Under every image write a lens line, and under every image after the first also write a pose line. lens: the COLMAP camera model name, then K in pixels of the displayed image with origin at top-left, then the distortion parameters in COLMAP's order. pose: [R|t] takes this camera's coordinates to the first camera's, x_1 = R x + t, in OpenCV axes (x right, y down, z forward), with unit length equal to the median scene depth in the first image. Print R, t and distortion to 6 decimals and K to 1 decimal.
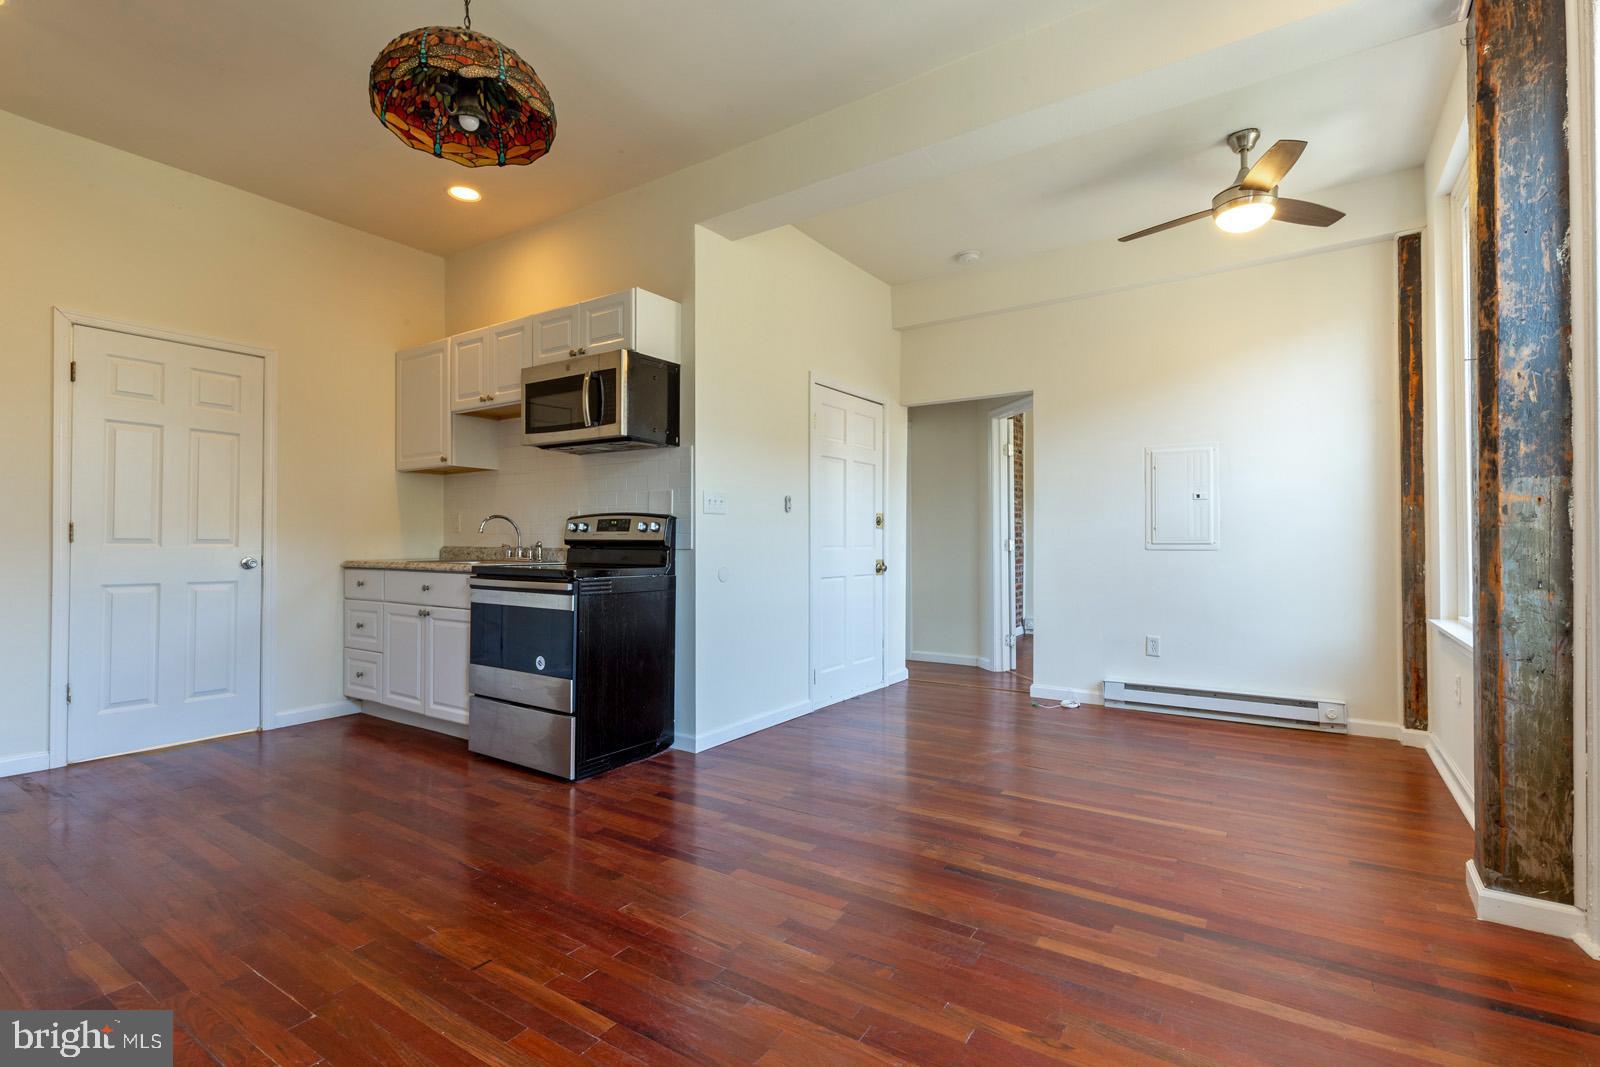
lens RADIAL K [[741.2, 0, 794.2], [0, 741.2, 533.0], [0, 0, 1]] dist [0.007331, -0.001072]
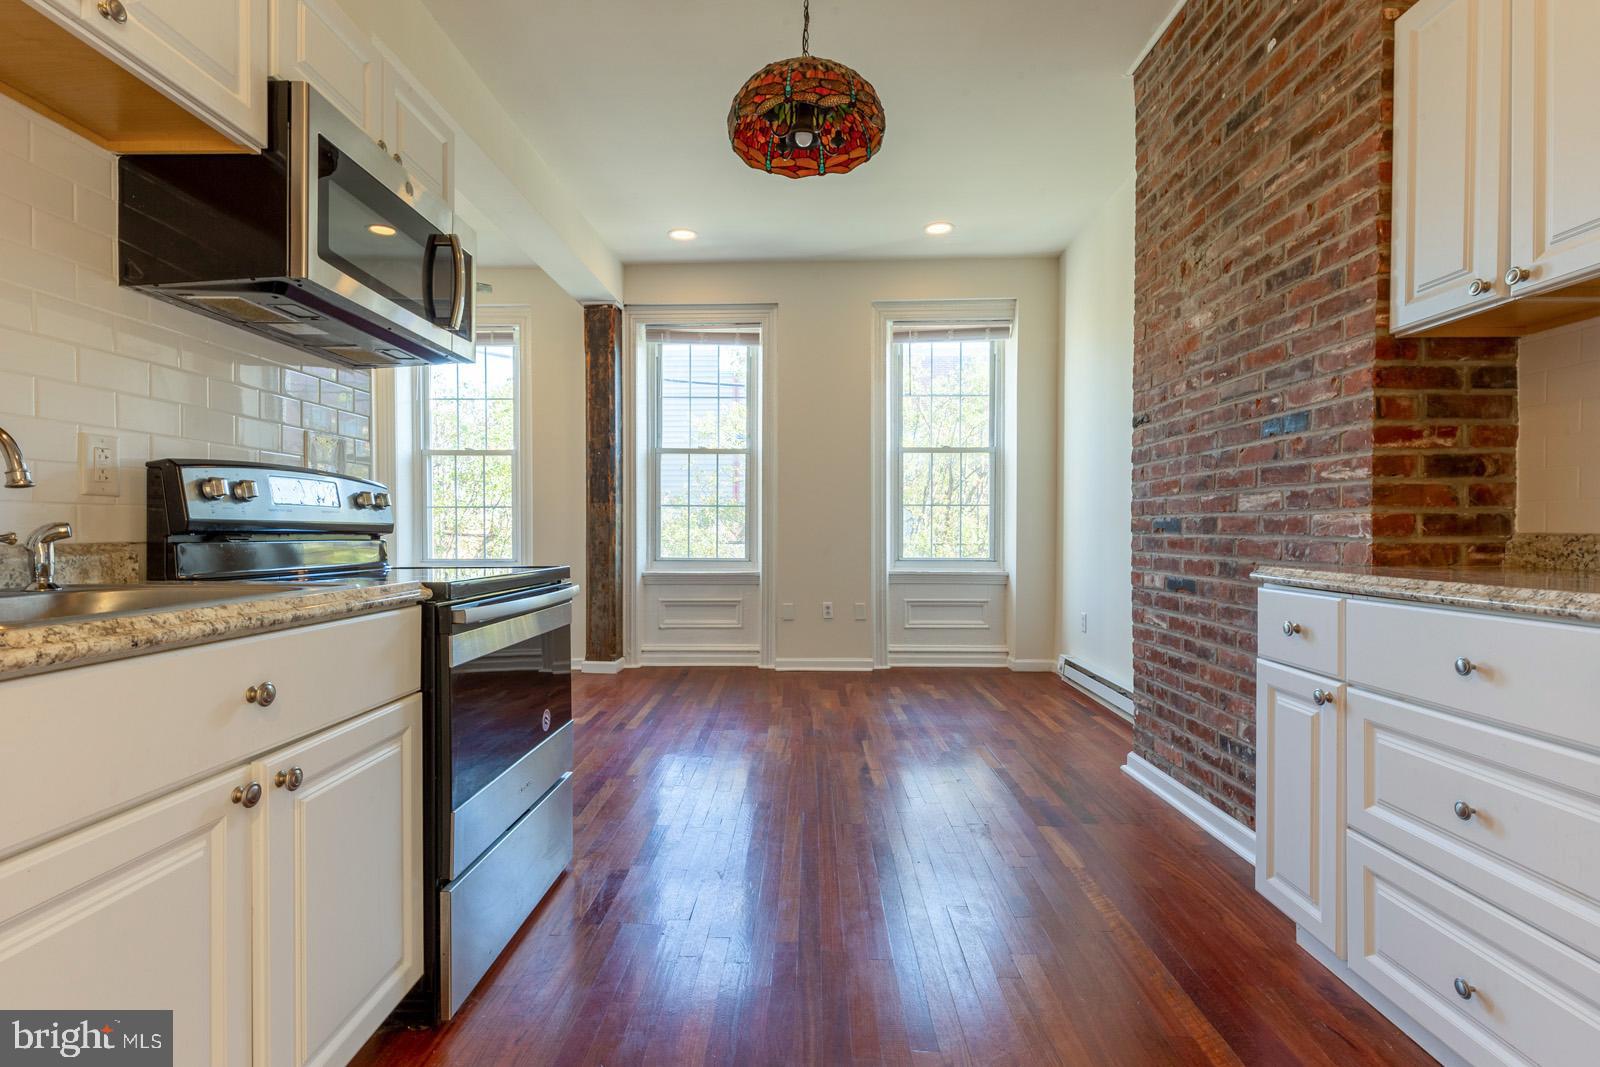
lens RADIAL K [[741.2, 0, 794.2], [0, 741.2, 533.0], [0, 0, 1]] dist [0.007331, -0.001072]
pose [[-0.543252, -0.004107, 0.839559, -0.835961], [-0.009283, 0.999956, -0.001116, 0.014961], [-0.839518, -0.008400, -0.543267, 1.000459]]
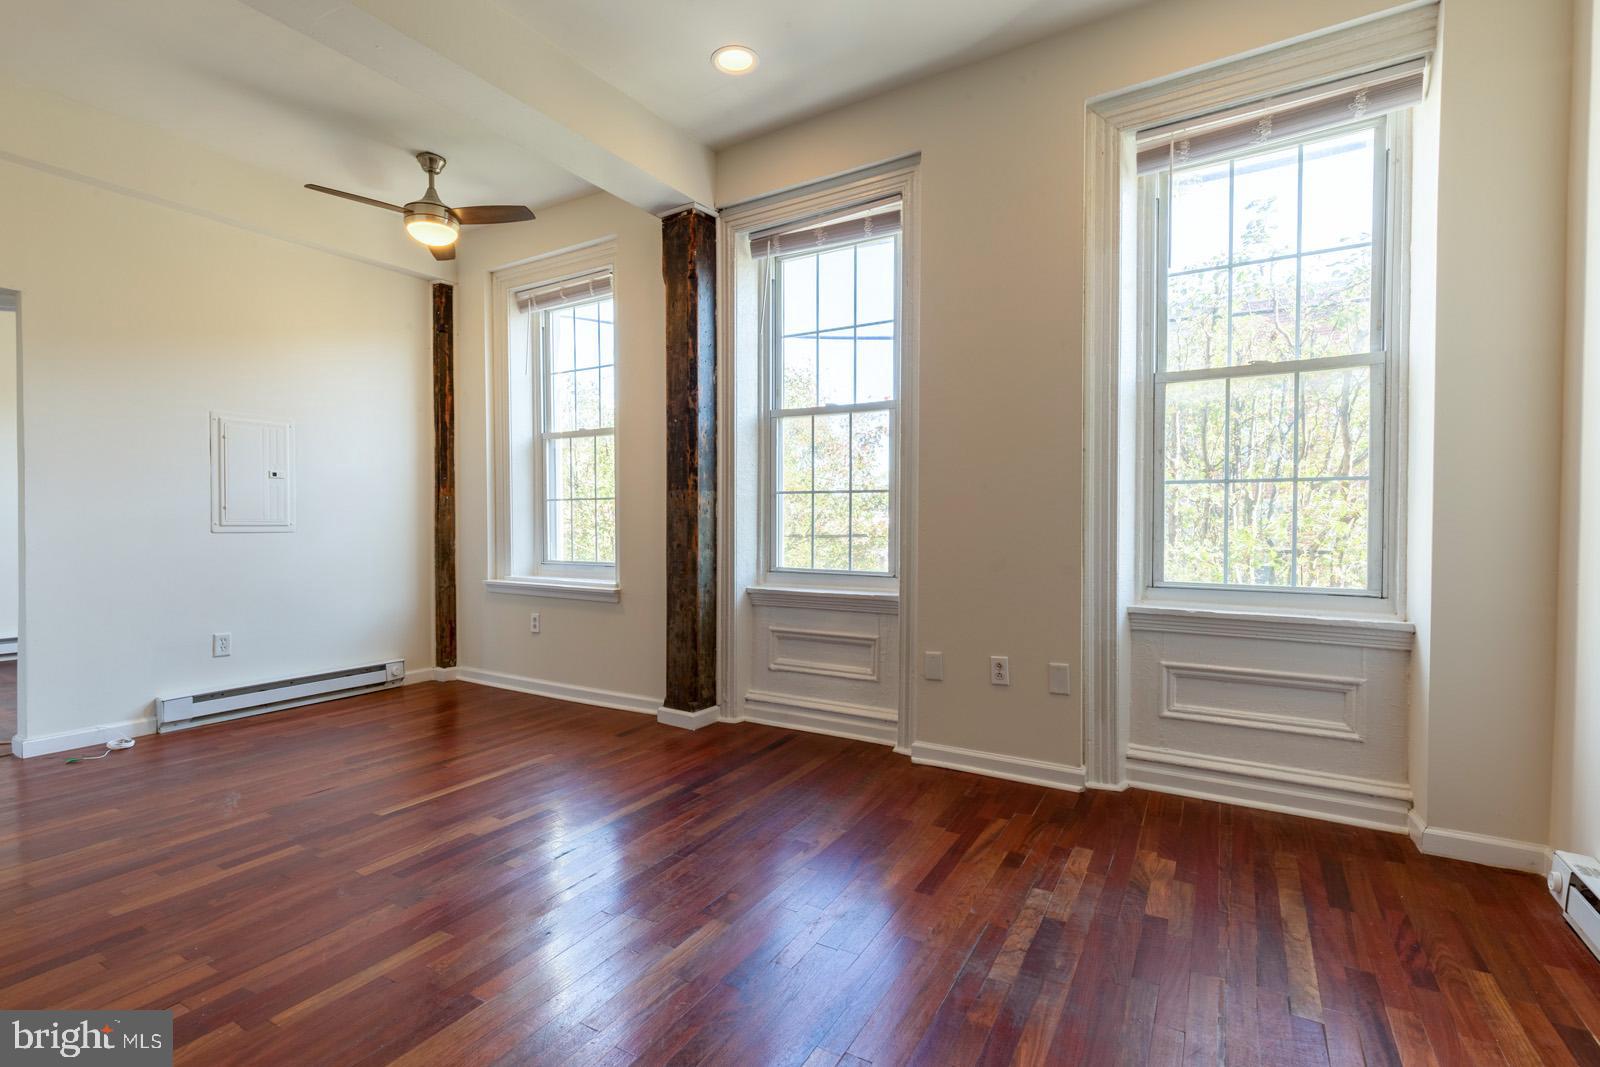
lens RADIAL K [[741.2, 0, 794.2], [0, 741.2, 533.0], [0, 0, 1]] dist [0.007331, -0.001072]
pose [[-0.049741, -0.012293, 0.998687, -0.481622], [-0.013220, 0.999845, 0.011648, 0.004889], [-0.998675, -0.012623, -0.049895, 0.452509]]
